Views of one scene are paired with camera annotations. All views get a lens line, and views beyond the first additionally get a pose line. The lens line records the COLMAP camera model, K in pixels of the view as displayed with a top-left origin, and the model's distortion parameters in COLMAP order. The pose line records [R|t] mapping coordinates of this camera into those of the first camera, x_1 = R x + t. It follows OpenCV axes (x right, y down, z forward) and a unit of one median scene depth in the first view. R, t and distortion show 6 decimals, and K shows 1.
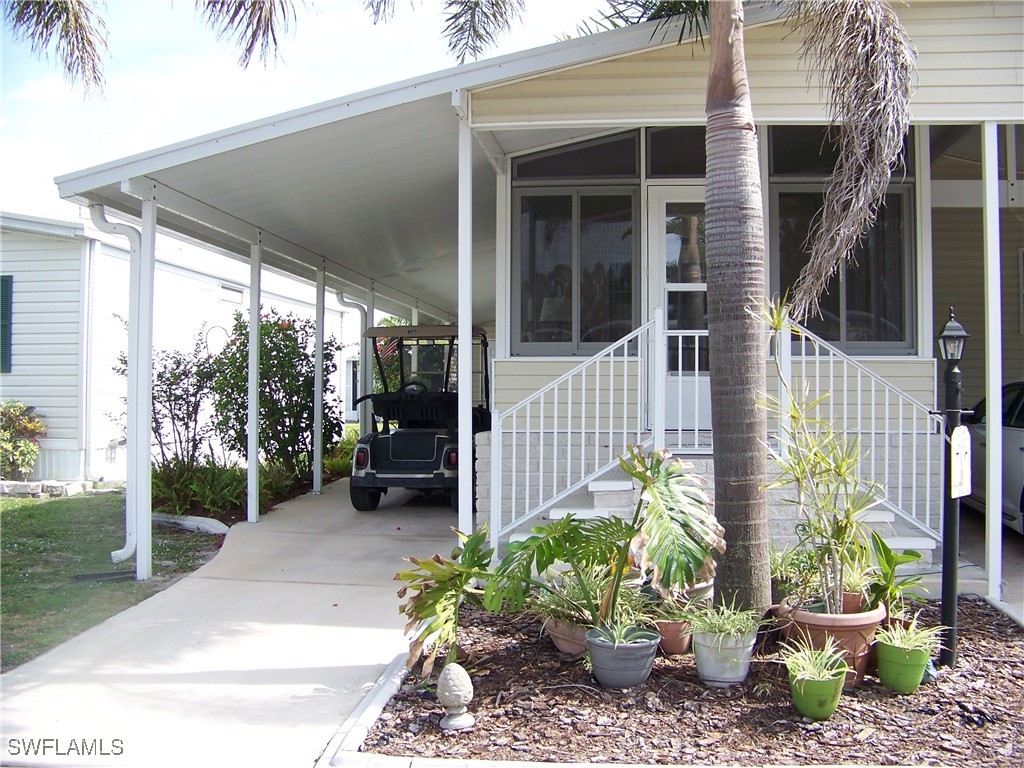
lens RADIAL K [[1087.0, 0, 512.0], [0, 1087.0, 384.0], [0, 0, 1]] dist [-0.216898, 0.236632]
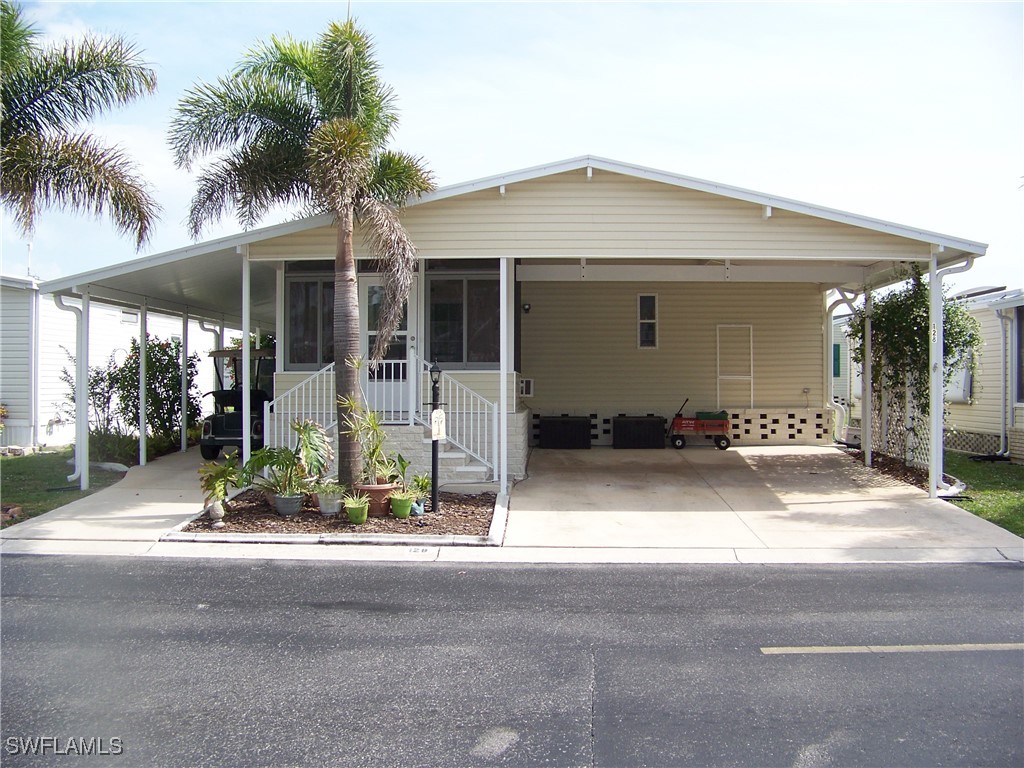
lens RADIAL K [[1087.0, 0, 512.0], [0, 1087.0, 384.0], [0, 0, 1]] dist [-0.216898, 0.236632]
pose [[0.995980, -0.003926, 0.089484, 0.192649], [0.002467, 0.999862, 0.016413, -0.028817], [-0.089536, -0.016126, 0.995853, -0.734359]]
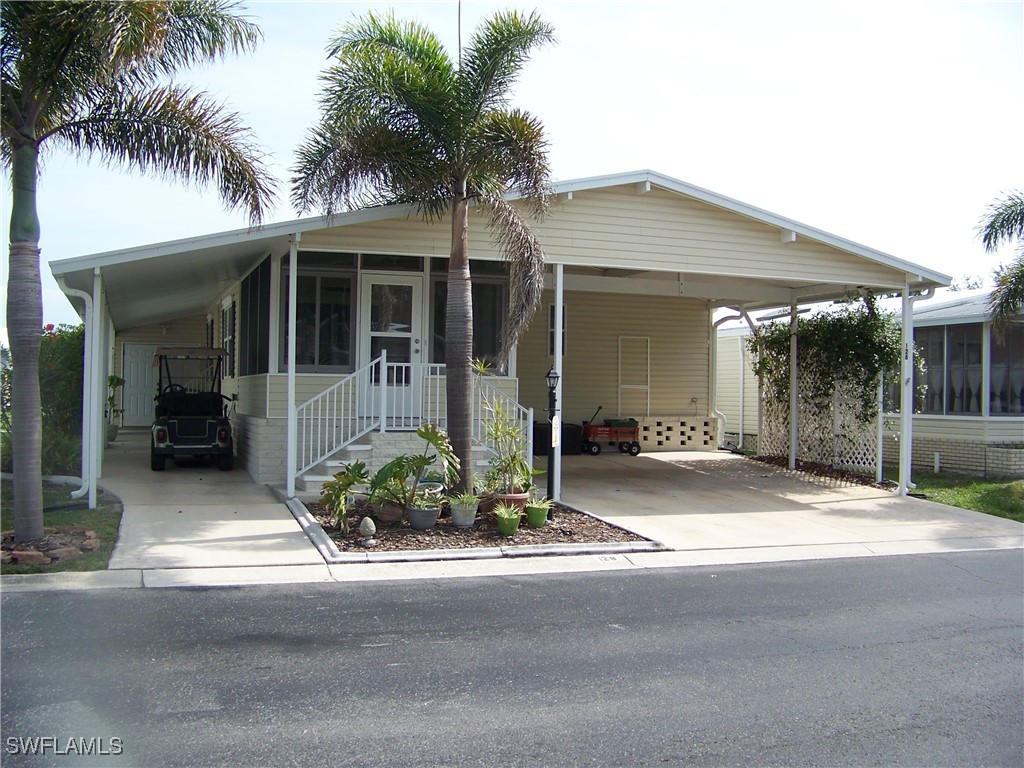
lens RADIAL K [[1087.0, 0, 512.0], [0, 1087.0, 384.0], [0, 0, 1]] dist [-0.216898, 0.236632]
pose [[0.891683, 0.013047, 0.452471, -0.379897], [-0.018133, 0.999812, 0.006905, -0.022841], [-0.452296, -0.014362, 0.891752, -0.555693]]
